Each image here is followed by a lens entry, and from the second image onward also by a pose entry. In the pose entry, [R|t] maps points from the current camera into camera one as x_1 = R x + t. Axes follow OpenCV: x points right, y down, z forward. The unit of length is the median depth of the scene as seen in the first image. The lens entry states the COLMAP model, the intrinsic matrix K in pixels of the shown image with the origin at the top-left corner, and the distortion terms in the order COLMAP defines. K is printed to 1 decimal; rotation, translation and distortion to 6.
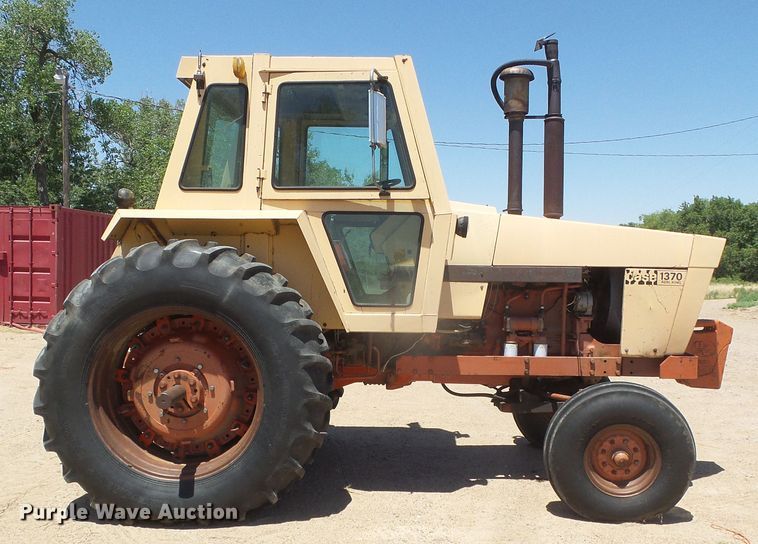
lens RADIAL K [[691.3, 0, 379.5], [0, 691.3, 297.8], [0, 0, 1]] dist [-0.035270, -0.003182]
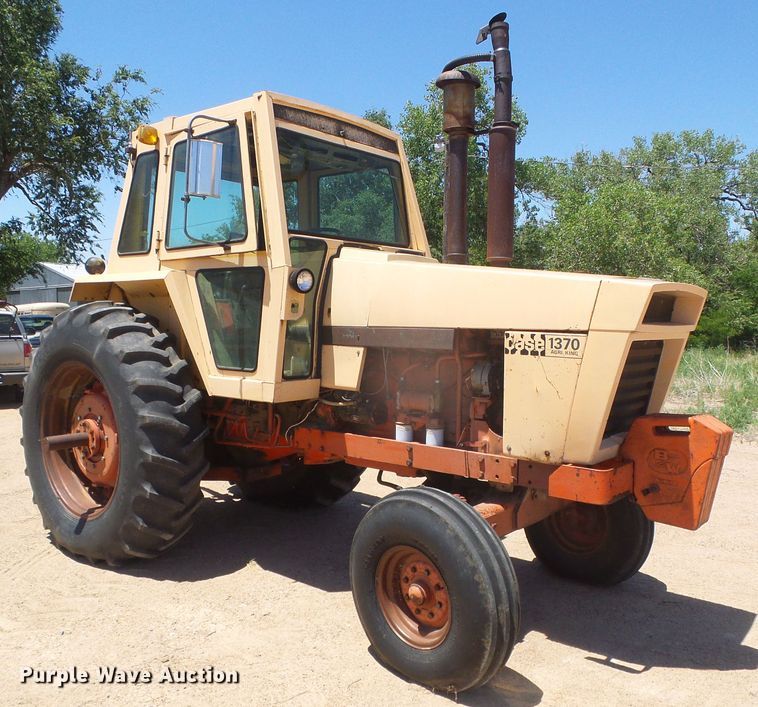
lens RADIAL K [[720.9, 0, 403.6], [0, 720.9, 363.9], [0, 0, 1]] dist [-0.032805, 0.002880]
pose [[0.787647, 0.036848, -0.615024, 0.728901], [-0.031691, 0.999312, 0.019285, -0.020430], [0.615311, 0.004301, 0.788273, 0.360714]]
